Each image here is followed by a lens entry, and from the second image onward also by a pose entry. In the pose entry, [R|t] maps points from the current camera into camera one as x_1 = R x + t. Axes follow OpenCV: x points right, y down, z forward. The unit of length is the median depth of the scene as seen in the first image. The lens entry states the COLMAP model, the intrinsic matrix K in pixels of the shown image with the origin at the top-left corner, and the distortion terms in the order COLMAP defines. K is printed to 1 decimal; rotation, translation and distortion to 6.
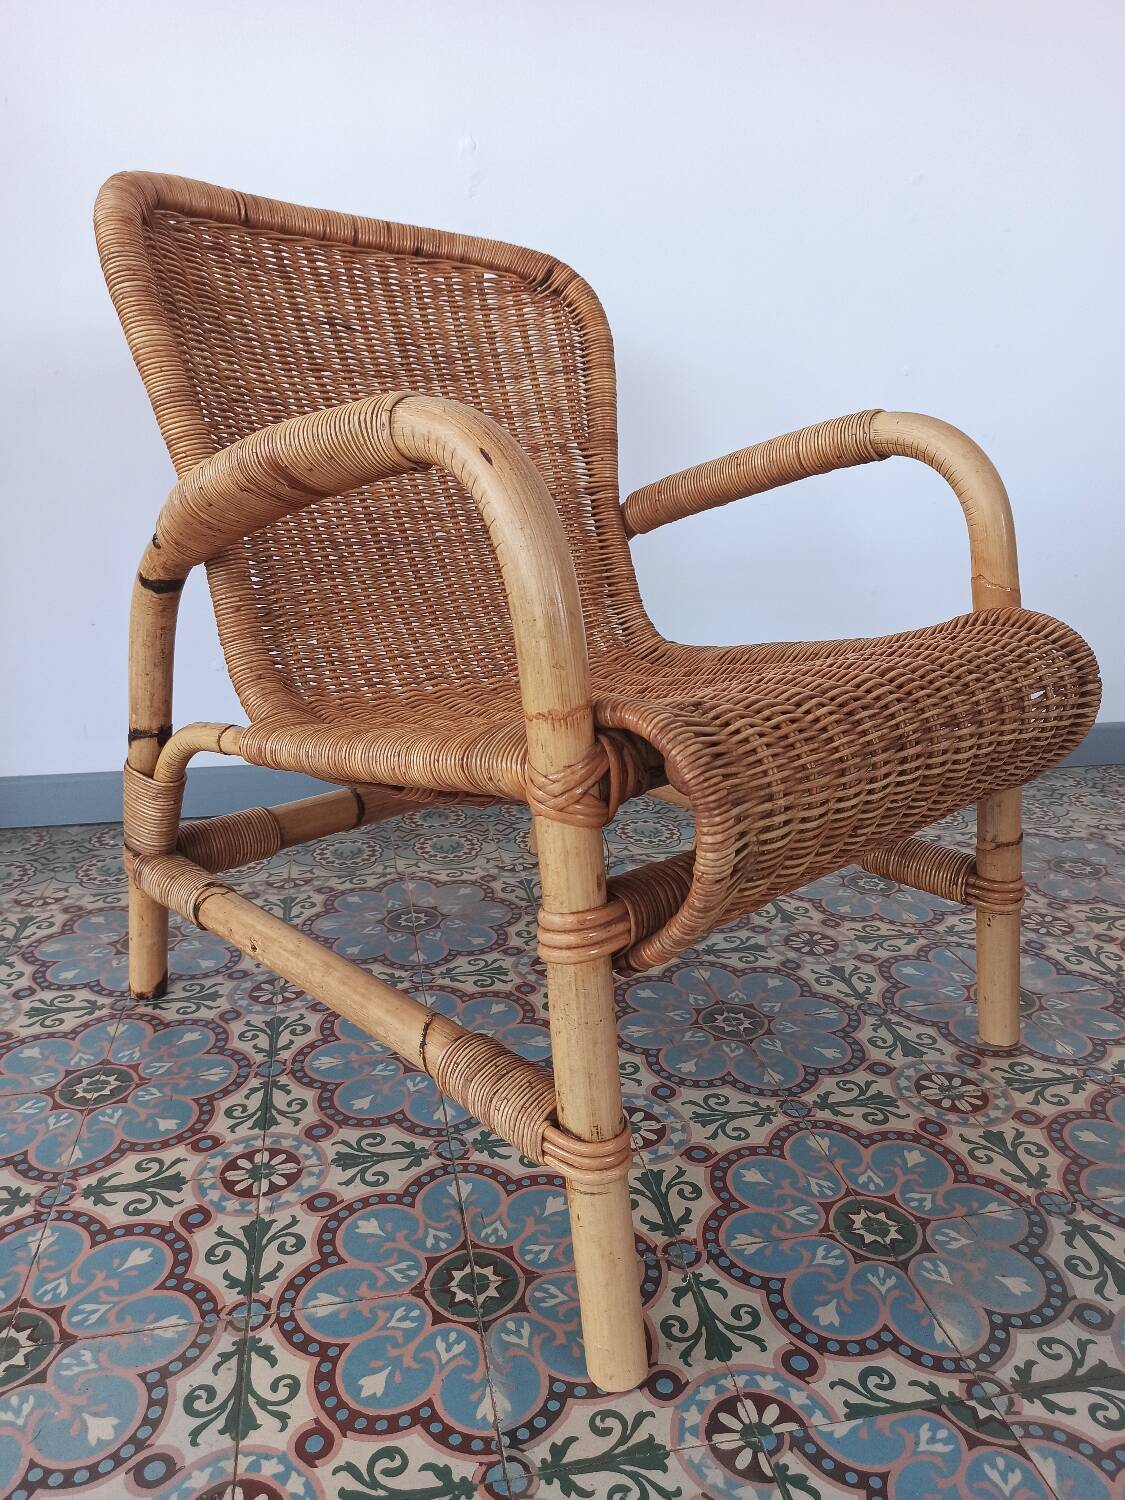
lens RADIAL K [[1108.5, 0, 577.9], [0, 1108.5, 742.4], [0, 0, 1]] dist [0.054141, -0.002056]
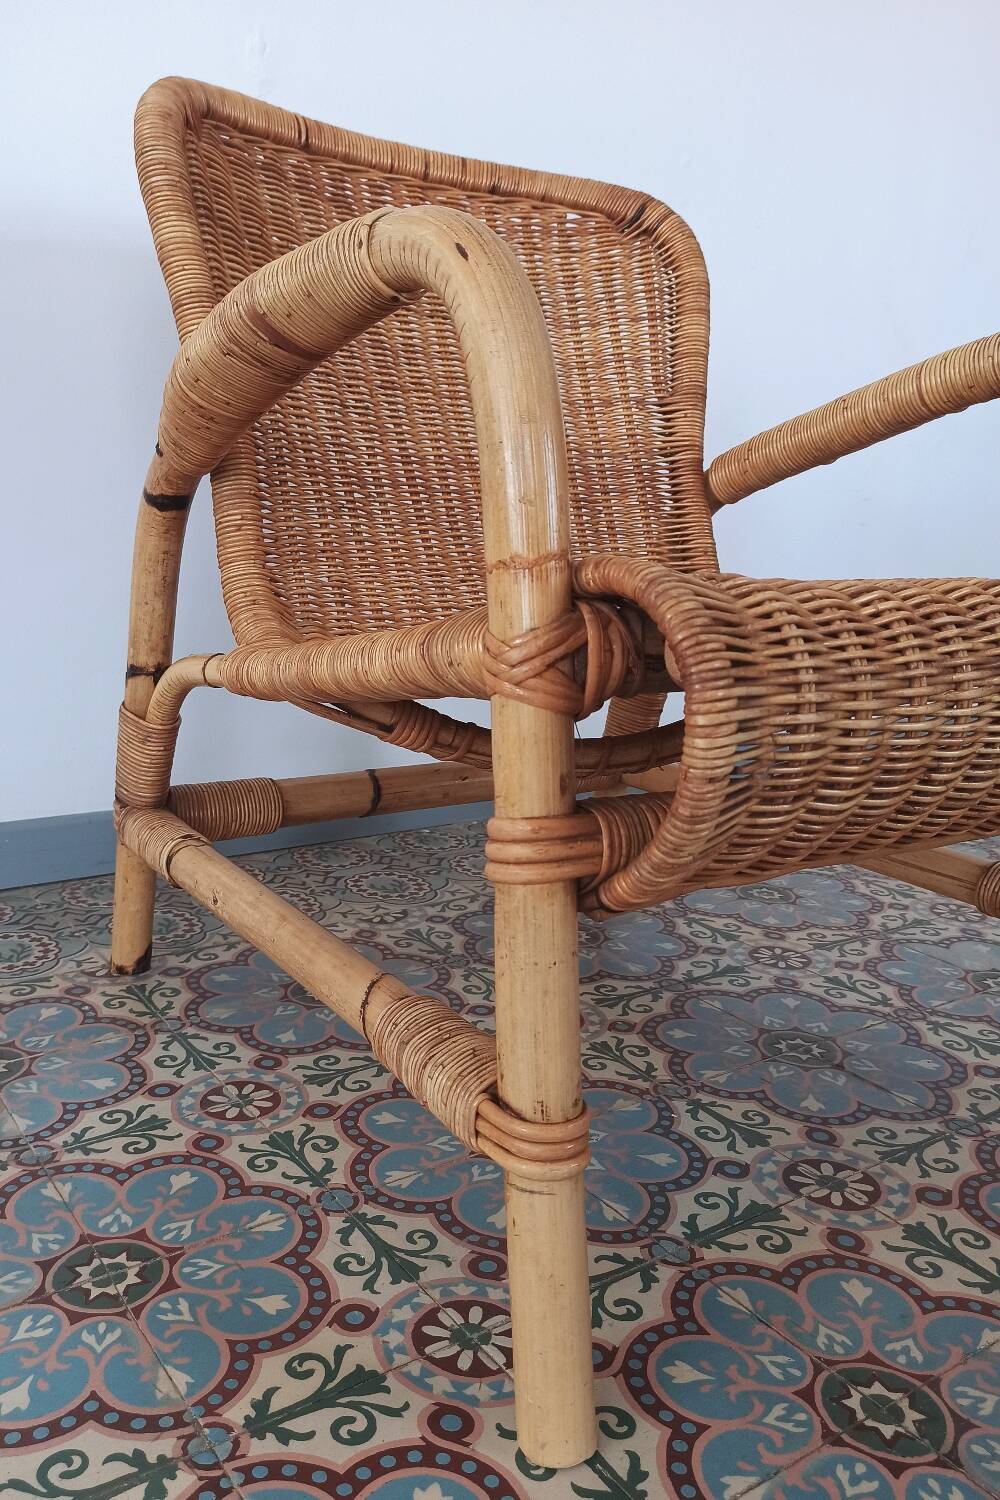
lens RADIAL K [[1197.1, 0, 448.3], [0, 1197.1, 753.3], [0, 0, 1]] dist [0.057109, -0.084905]
pose [[0.975086, 0.067642, -0.211262, 0.078791], [-0.082822, 0.994517, -0.063844, 0.110556], [0.205786, 0.079751, 0.975342, 0.101216]]
